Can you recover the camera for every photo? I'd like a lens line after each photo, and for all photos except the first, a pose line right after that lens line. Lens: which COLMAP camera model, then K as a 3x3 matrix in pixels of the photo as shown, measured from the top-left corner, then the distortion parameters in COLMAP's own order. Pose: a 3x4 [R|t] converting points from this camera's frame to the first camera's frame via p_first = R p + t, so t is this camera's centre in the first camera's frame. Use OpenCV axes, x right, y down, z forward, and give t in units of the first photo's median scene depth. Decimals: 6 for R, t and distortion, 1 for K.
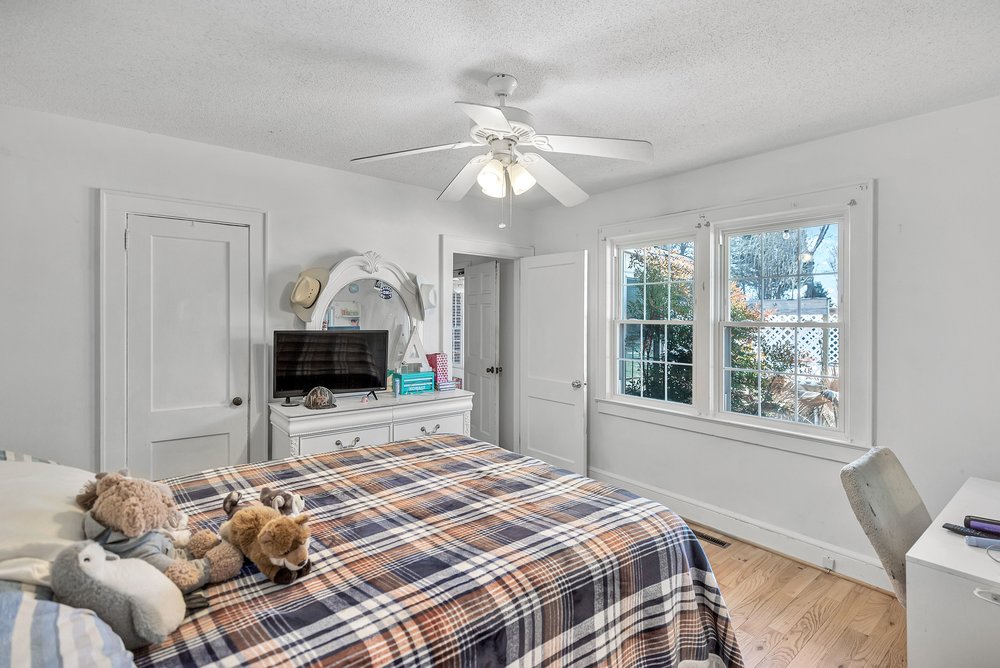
lens RADIAL K [[459.4, 0, 499.8], [0, 459.4, 331.4], [0, 0, 1]] dist [0.003093, -0.000408]
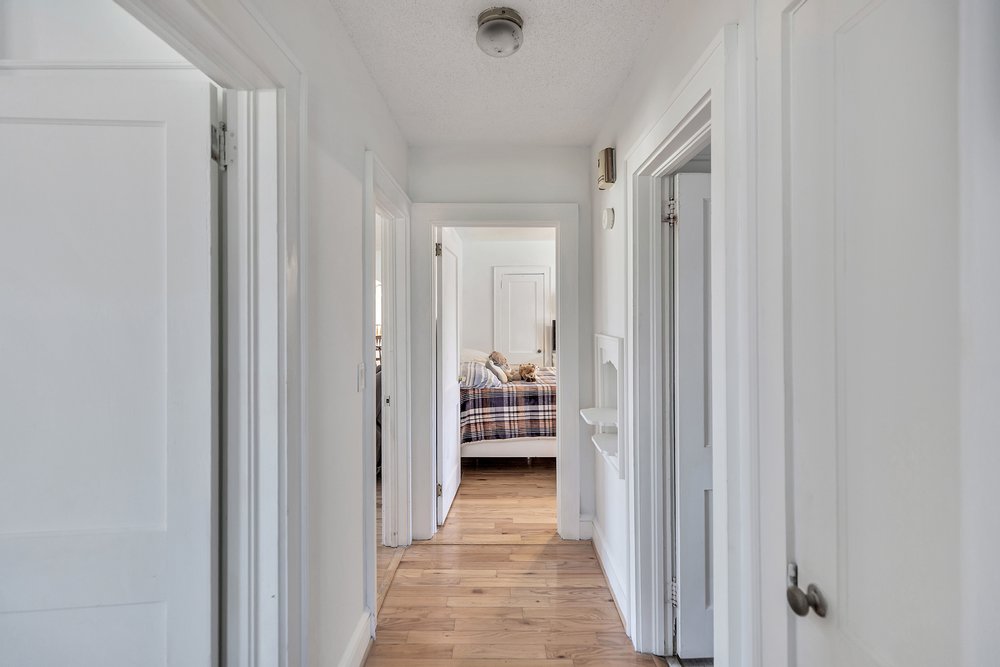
lens RADIAL K [[459.4, 0, 502.6], [0, 459.4, 327.9], [0, 0, 1]] dist [0.003093, -0.000408]
pose [[0.765907, 0.002670, -0.642945, 0.851550], [-0.002287, 0.999996, 0.001428, 0.039773], [0.642947, 0.000376, 0.765911, -0.970918]]
